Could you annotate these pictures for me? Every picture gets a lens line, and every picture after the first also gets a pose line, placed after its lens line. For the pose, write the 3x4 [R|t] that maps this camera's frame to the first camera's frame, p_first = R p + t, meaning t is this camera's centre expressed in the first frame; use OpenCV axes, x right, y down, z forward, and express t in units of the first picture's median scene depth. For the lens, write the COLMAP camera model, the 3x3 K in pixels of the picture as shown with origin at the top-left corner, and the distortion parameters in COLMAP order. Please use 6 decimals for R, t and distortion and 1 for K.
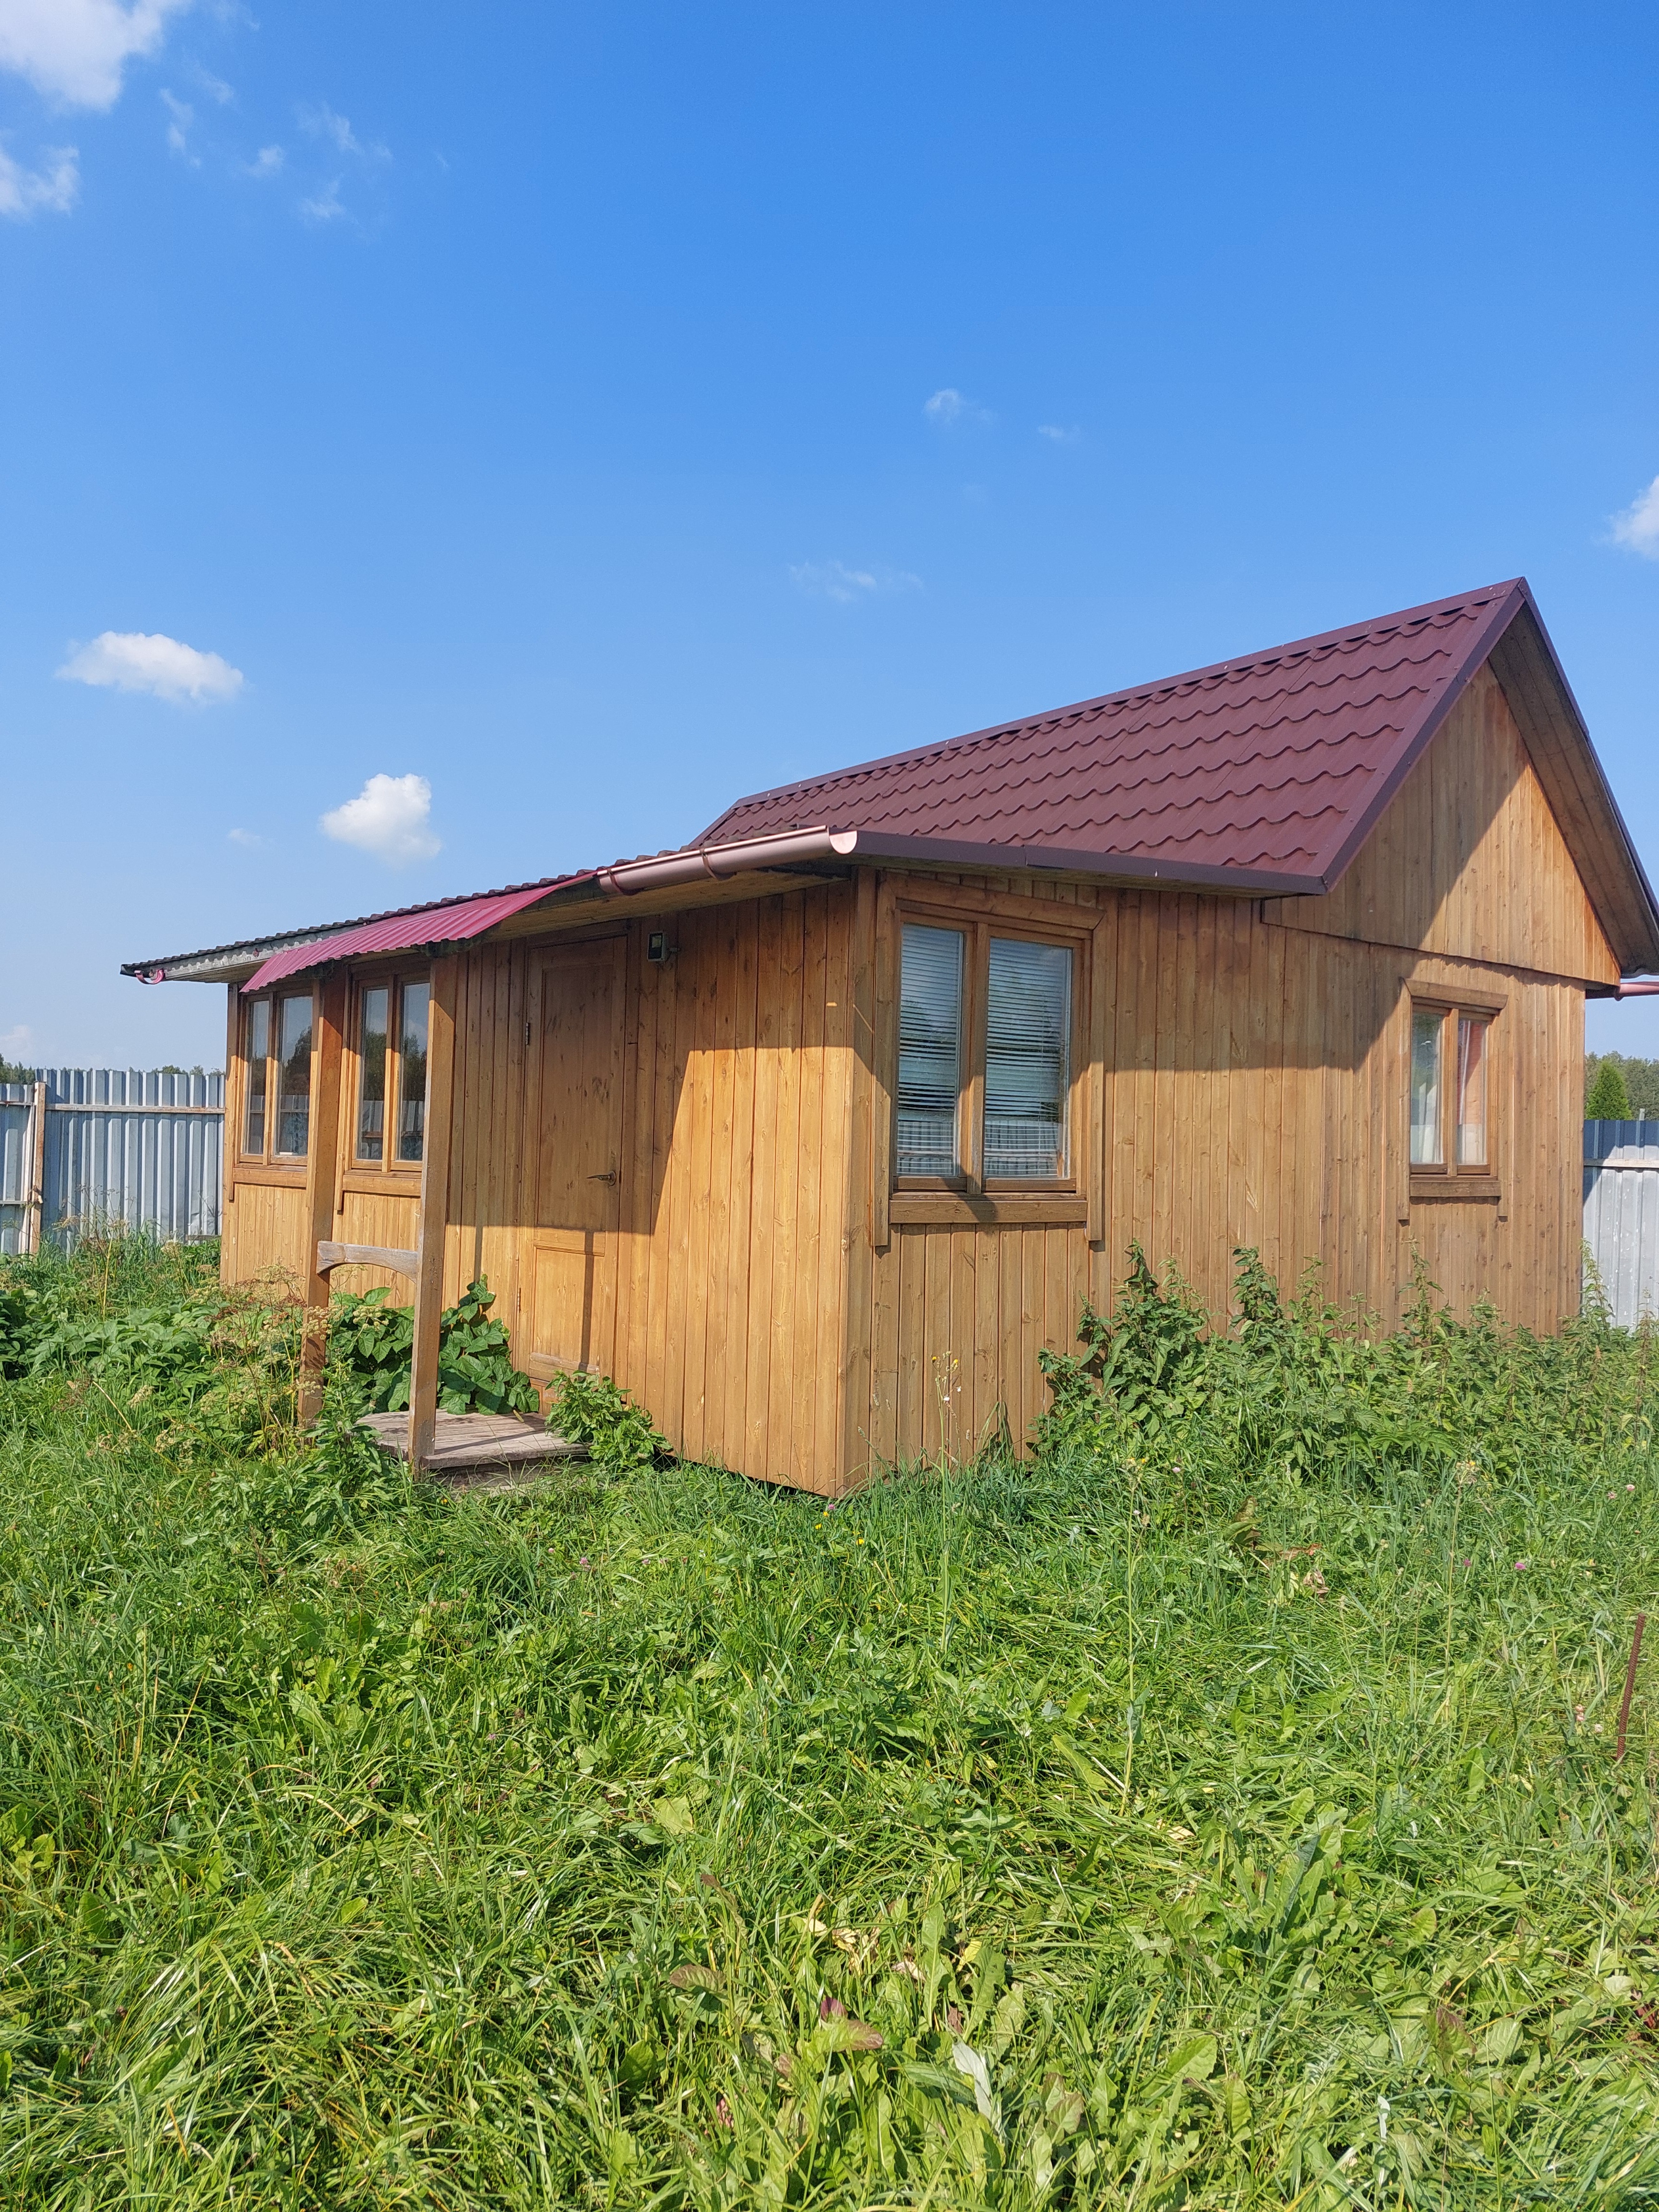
lens RADIAL K [[1553.3, 0, 834.7], [0, 1553.3, 1104.3], [0, 0, 1]] dist [0.025638, -0.000895]
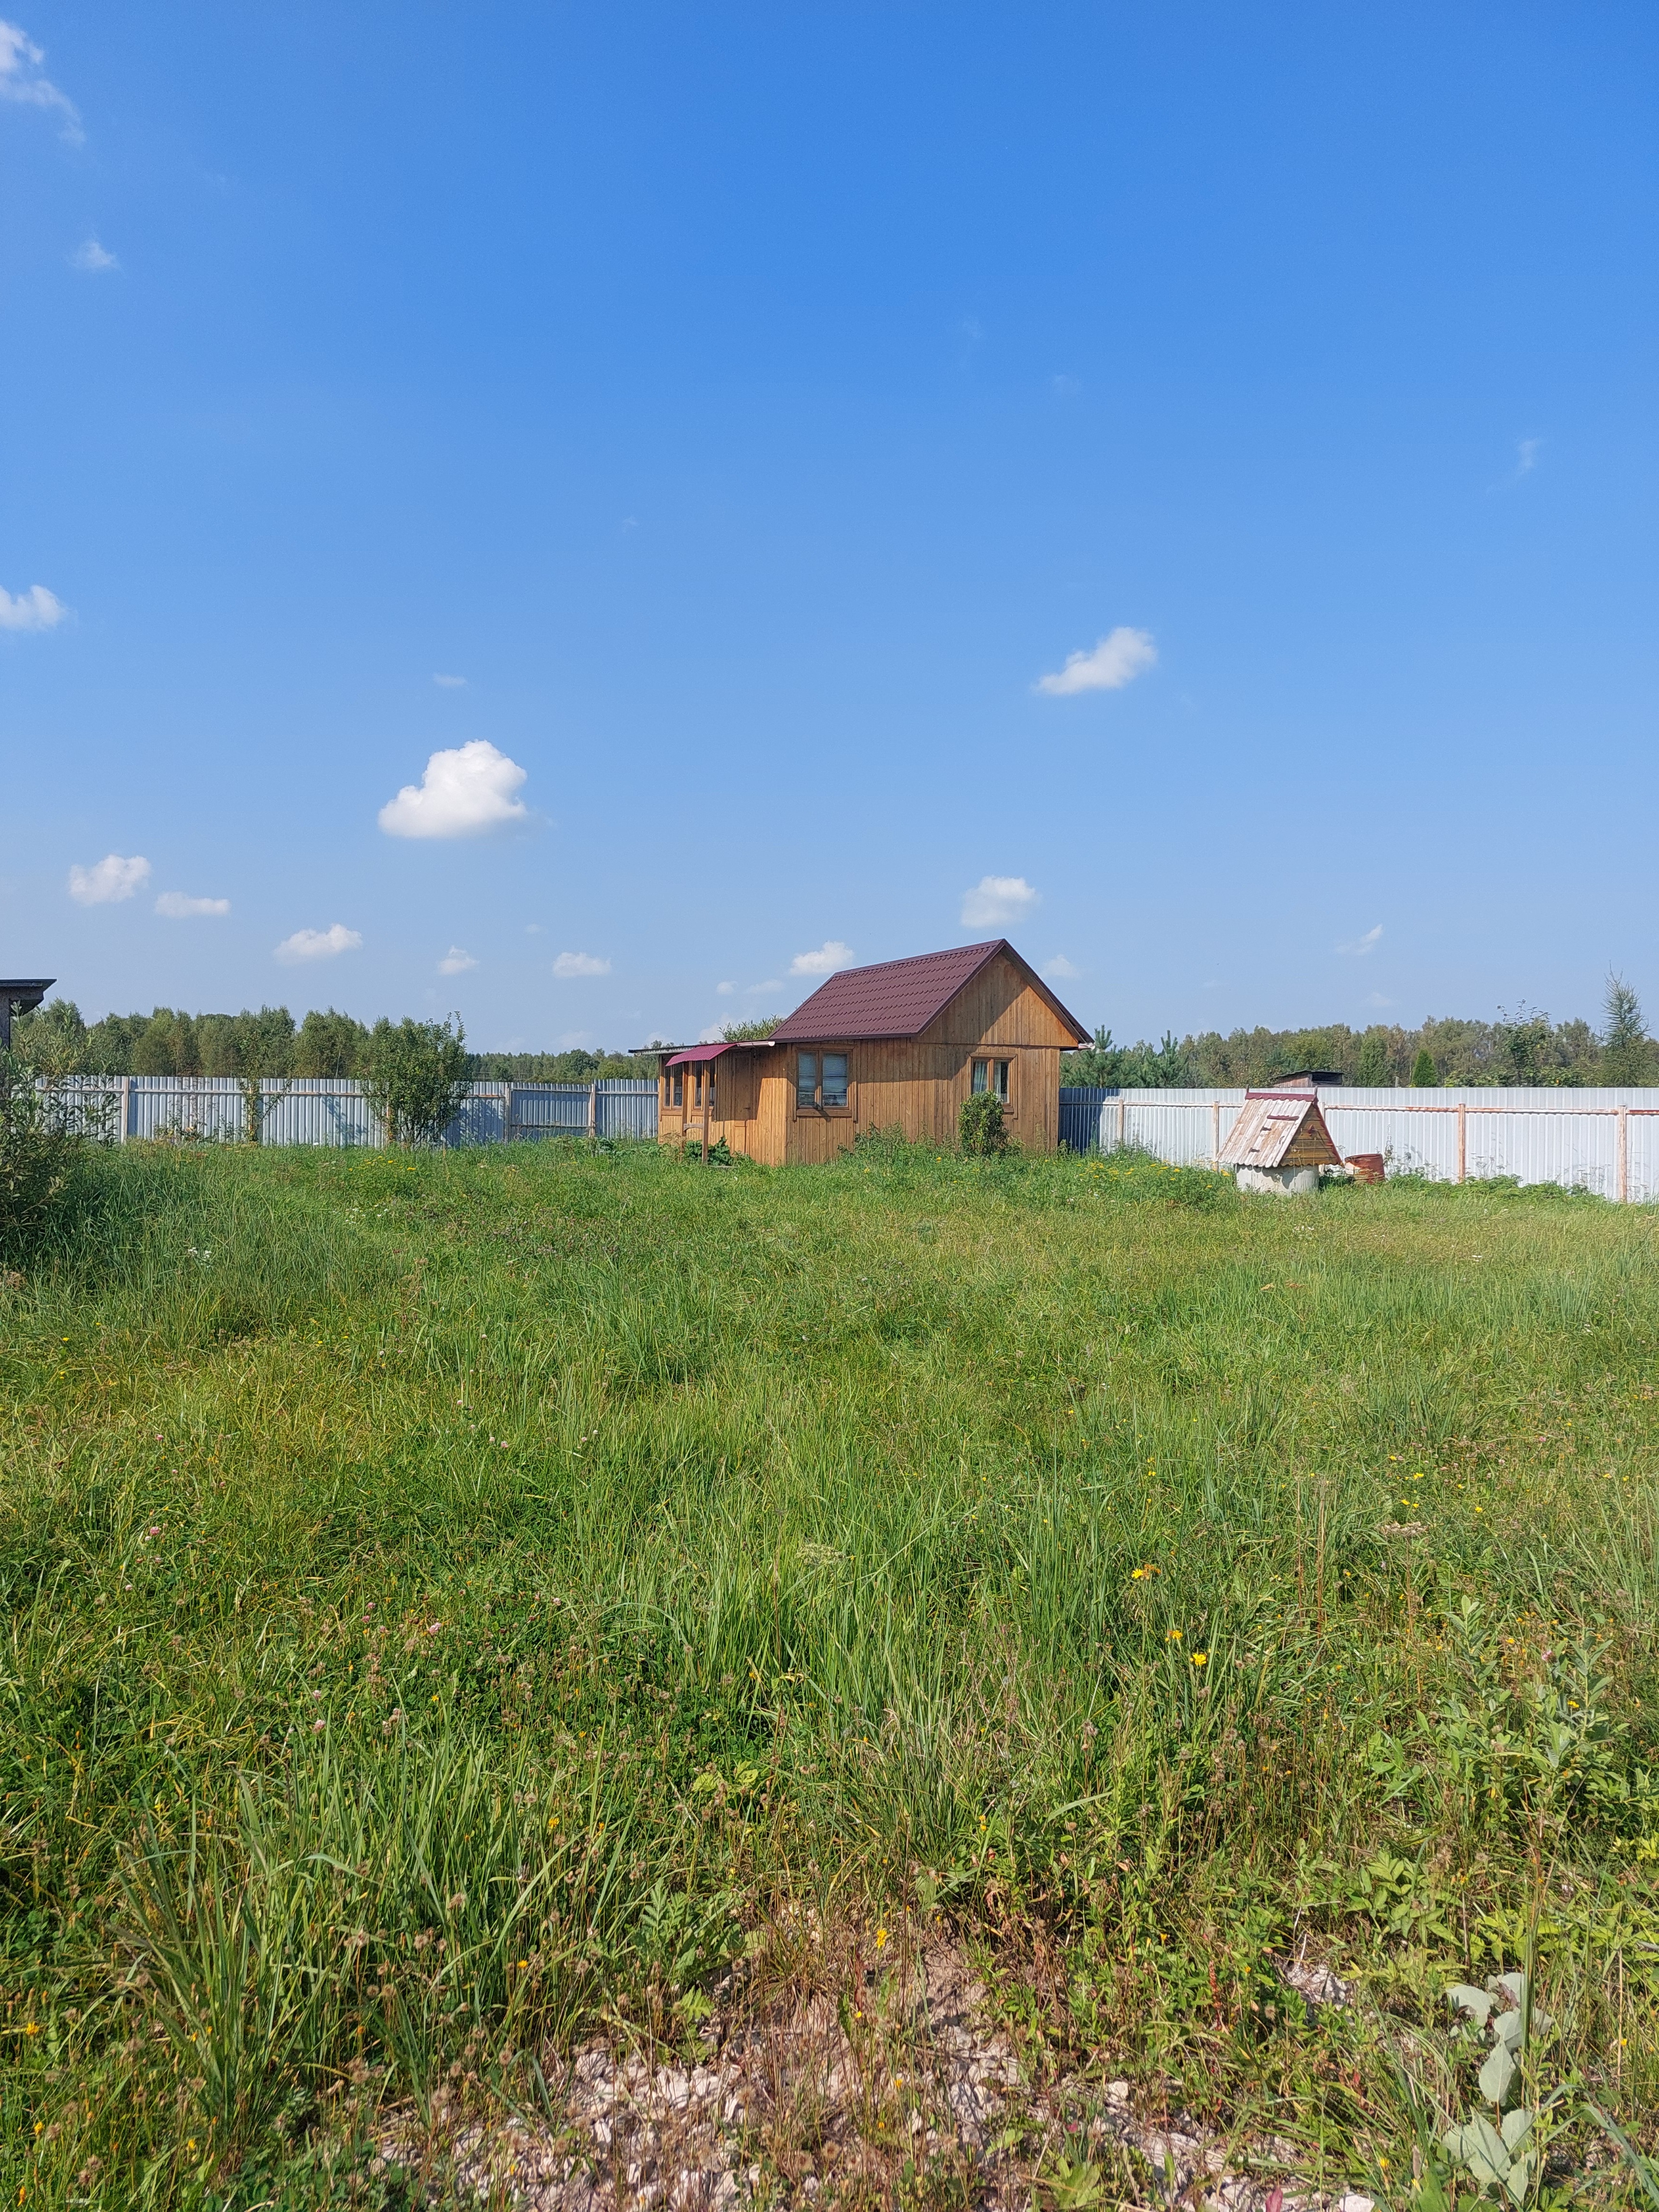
lens RADIAL K [[1553.3, 0, 828.1], [0, 1553.3, 1106.4], [0, 0, 1]] dist [0.025638, -0.000895]
pose [[0.973522, -0.008999, -0.228415, 0.994022], [0.012971, 0.999790, 0.015896, -0.020502], [0.228224, -0.018438, 0.973434, -2.951153]]
